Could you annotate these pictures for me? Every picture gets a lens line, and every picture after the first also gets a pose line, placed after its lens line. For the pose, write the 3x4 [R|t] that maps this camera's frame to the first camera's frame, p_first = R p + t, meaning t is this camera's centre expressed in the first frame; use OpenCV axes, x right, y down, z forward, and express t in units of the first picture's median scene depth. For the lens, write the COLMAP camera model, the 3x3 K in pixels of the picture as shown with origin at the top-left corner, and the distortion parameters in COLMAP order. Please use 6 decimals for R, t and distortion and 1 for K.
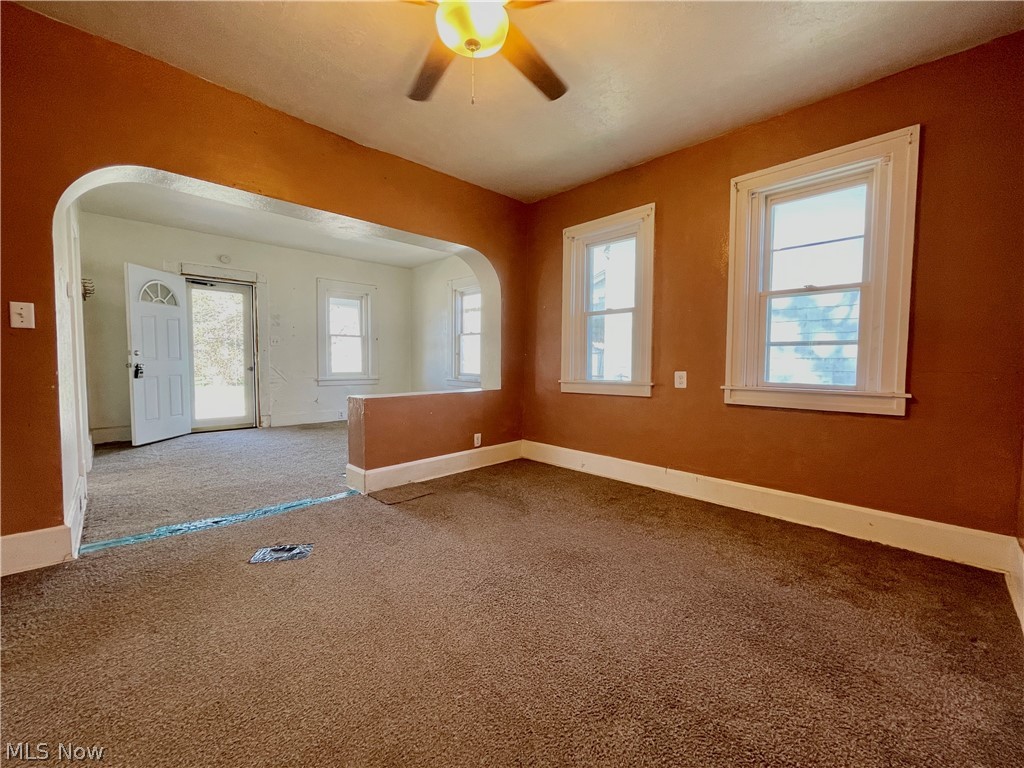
lens RADIAL K [[409.3, 0, 515.4], [0, 409.3, 382.7], [0, 0, 1]] dist [0.000633, 0.000110]
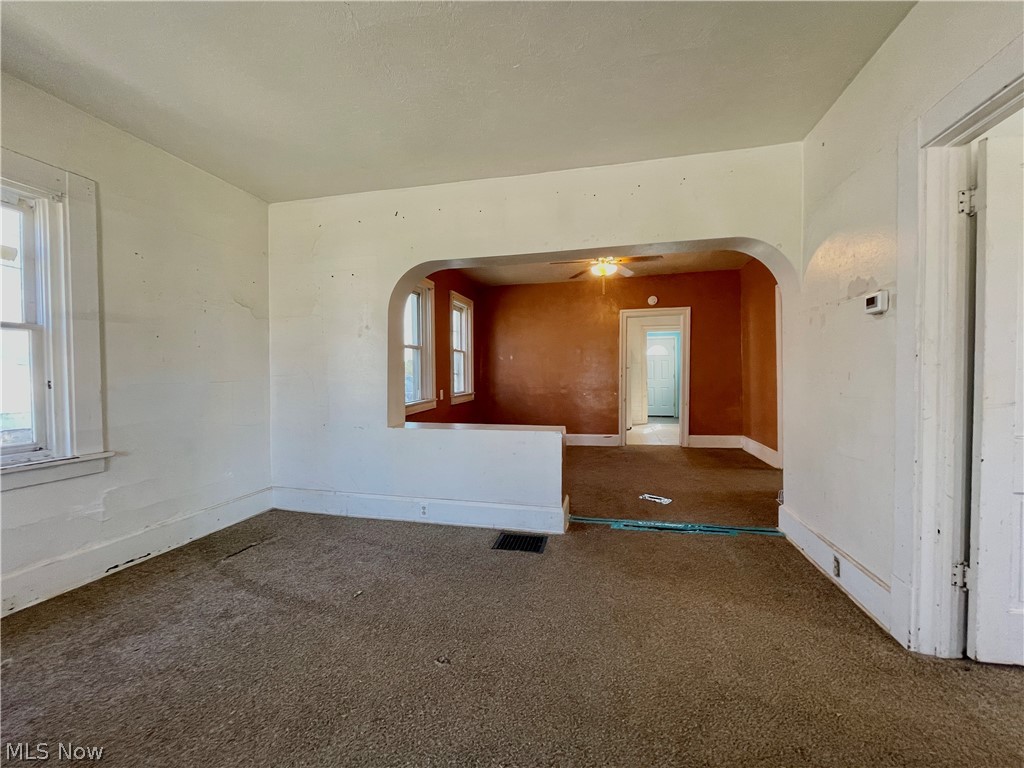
lens RADIAL K [[409.3, 0, 515.4], [0, 409.3, 382.7], [0, 0, 1]] dist [0.000633, 0.000110]
pose [[-0.525814, -0.021729, 0.850322, -1.420951], [0.046993, 0.997405, 0.054547, -0.157079], [-0.849300, 0.068641, -0.523429, 1.945944]]
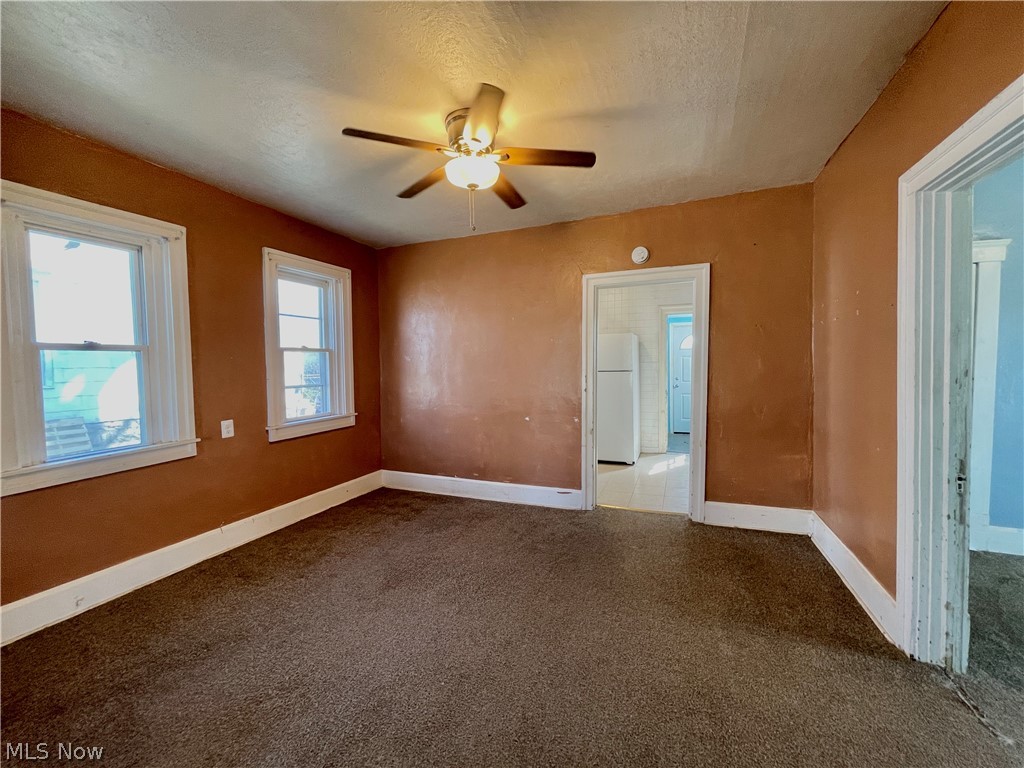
lens RADIAL K [[409.3, 0, 515.4], [0, 409.3, 382.7], [0, 0, 1]] dist [0.000633, 0.000110]
pose [[-0.387559, -0.046753, 0.920658, -0.881325], [0.055781, 0.995694, 0.074045, -0.177744], [-0.920156, 0.080052, -0.383282, 0.888217]]
